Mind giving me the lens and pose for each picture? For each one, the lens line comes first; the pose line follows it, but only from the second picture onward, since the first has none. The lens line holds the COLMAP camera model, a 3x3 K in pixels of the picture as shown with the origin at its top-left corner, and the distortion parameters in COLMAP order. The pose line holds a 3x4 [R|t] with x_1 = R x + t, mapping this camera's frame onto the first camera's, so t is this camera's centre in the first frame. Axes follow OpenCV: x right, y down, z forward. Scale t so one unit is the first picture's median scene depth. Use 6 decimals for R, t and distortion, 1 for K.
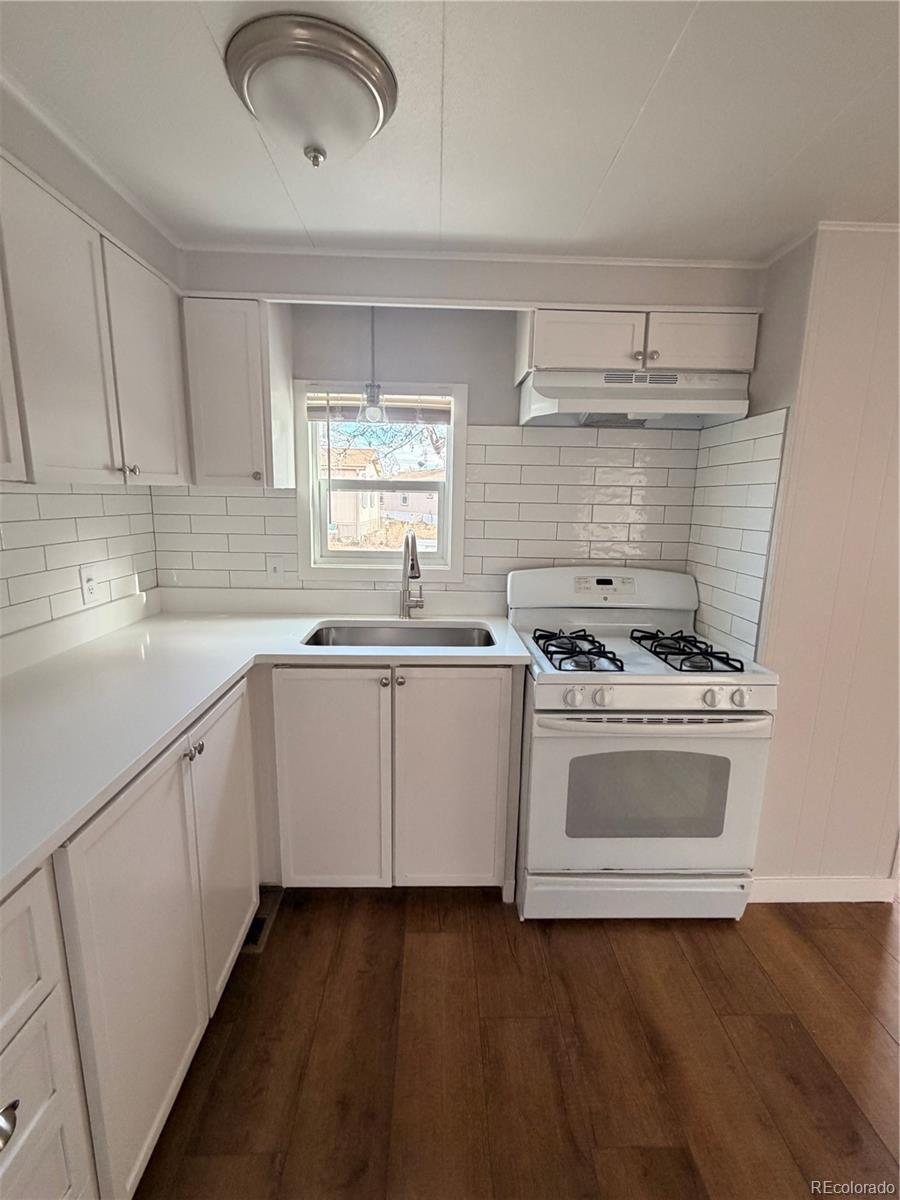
lens RADIAL K [[533.0, 0, 452.8], [0, 533.0, 599.5], [0, 0, 1]] dist [0.002172, -0.001274]
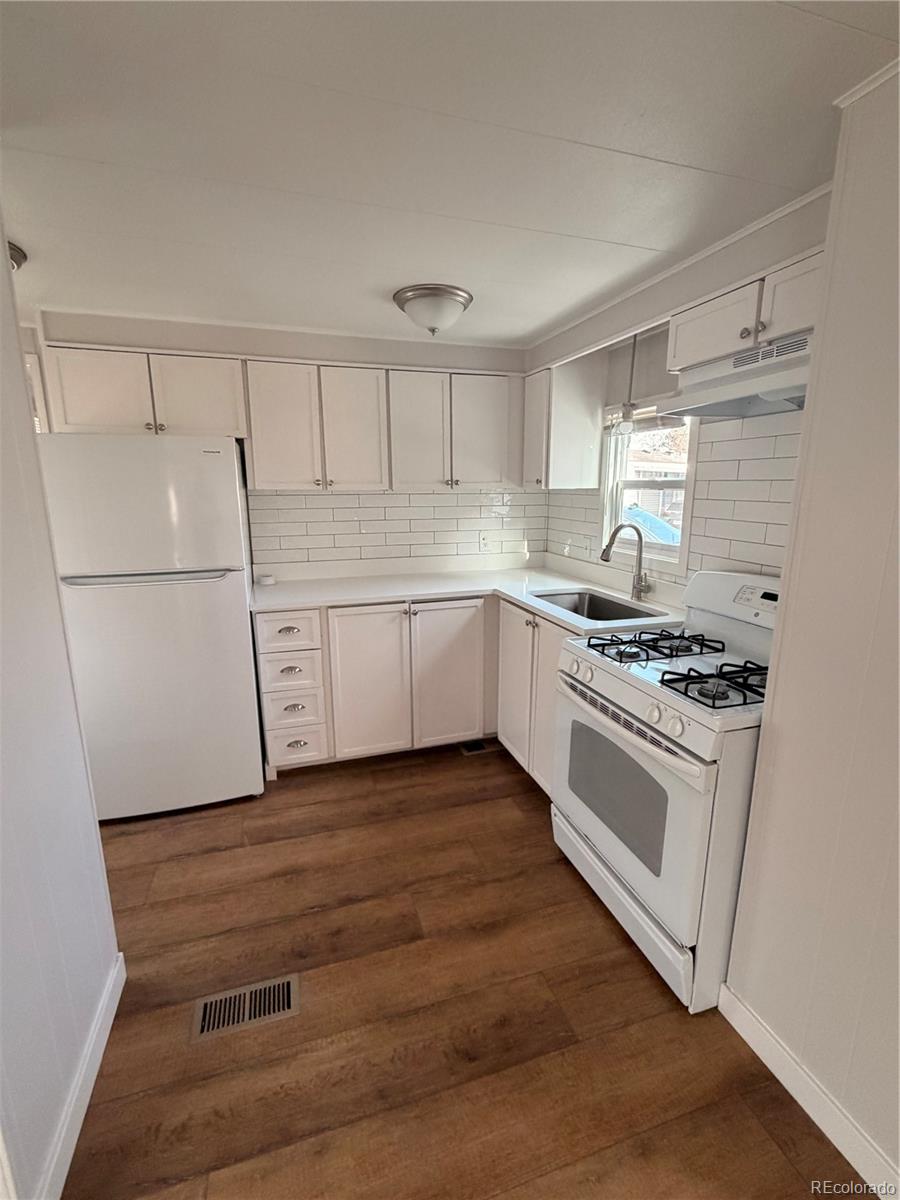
lens RADIAL K [[533.0, 0, 448.4], [0, 533.0, 599.6], [0, 0, 1]] dist [0.002172, -0.001274]
pose [[0.280930, 0.183946, -0.941935, 1.009255], [-0.173296, 0.975050, 0.138727, -0.061643], [0.943953, 0.124261, 0.305798, 0.297041]]
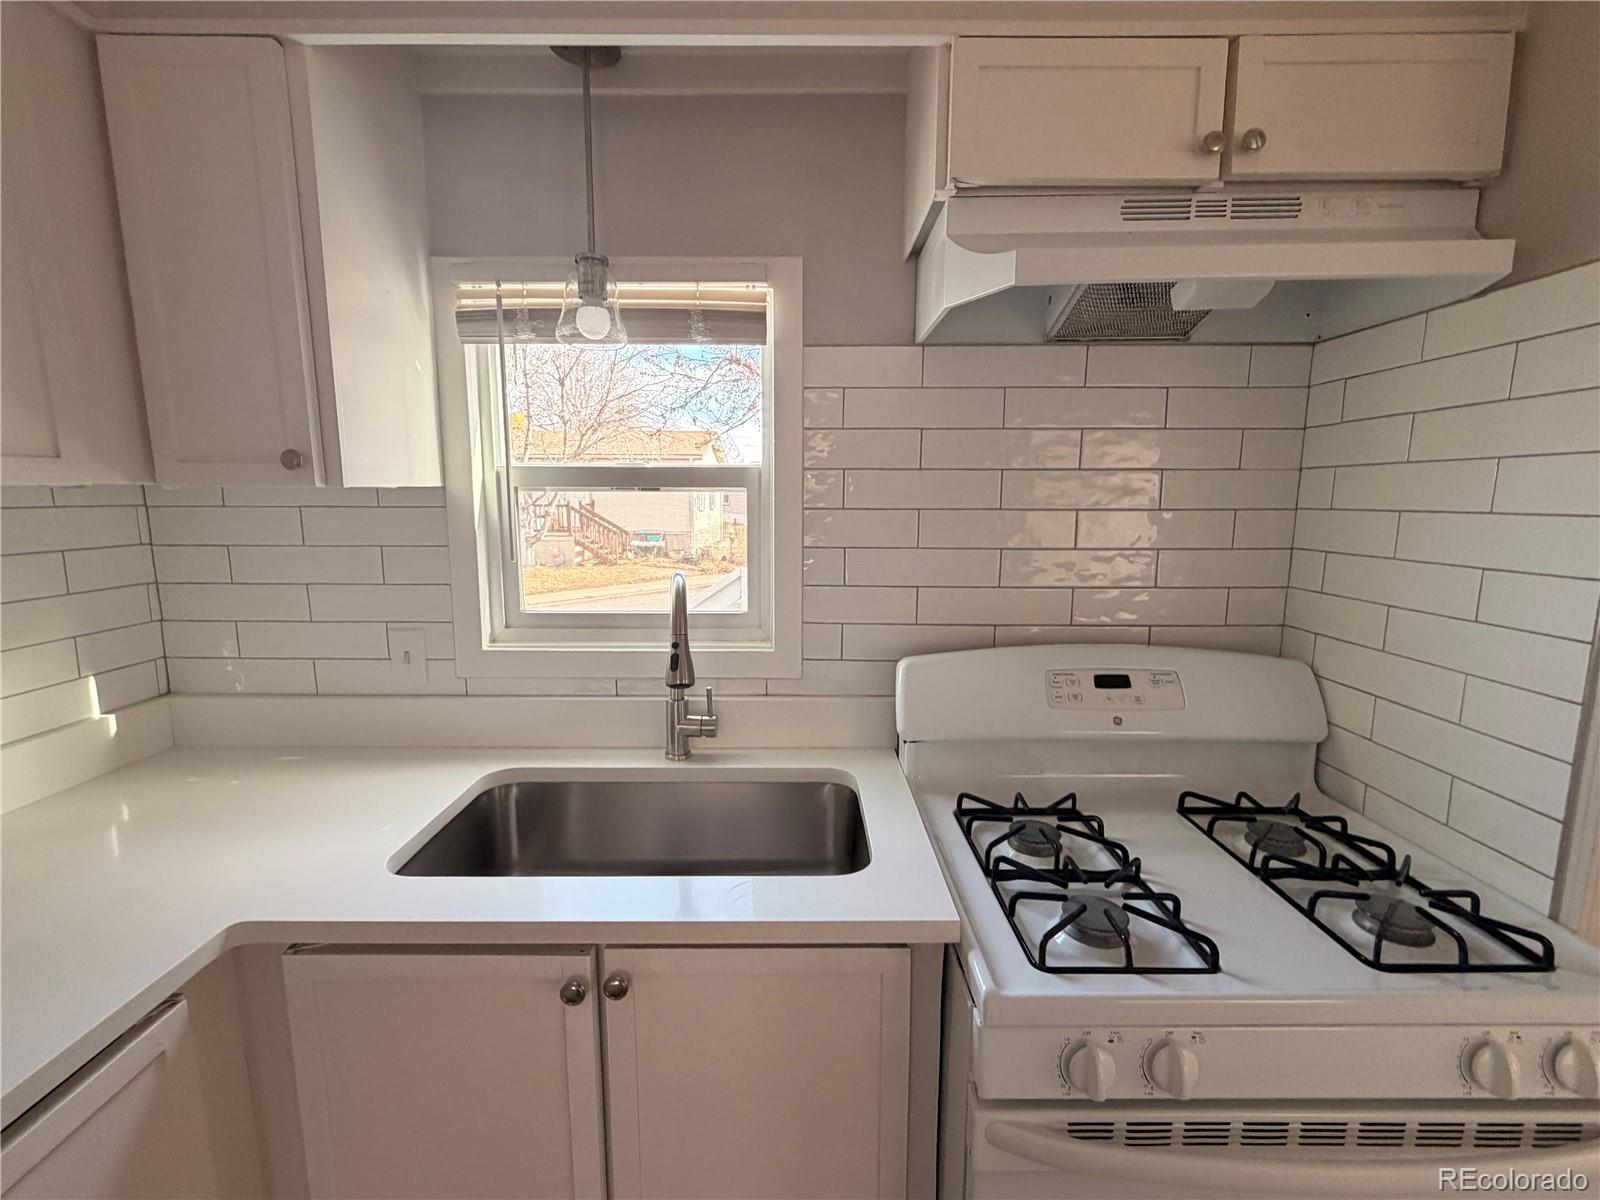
lens RADIAL K [[710.6, 0, 802.0], [0, 710.6, 602.2], [0, 0, 1]] dist [0.002172, -0.001274]
pose [[0.999435, -0.013412, -0.030815, 0.046166], [0.012176, 0.999128, -0.039943, -0.085677], [0.031324, 0.039545, 0.998727, 0.424716]]
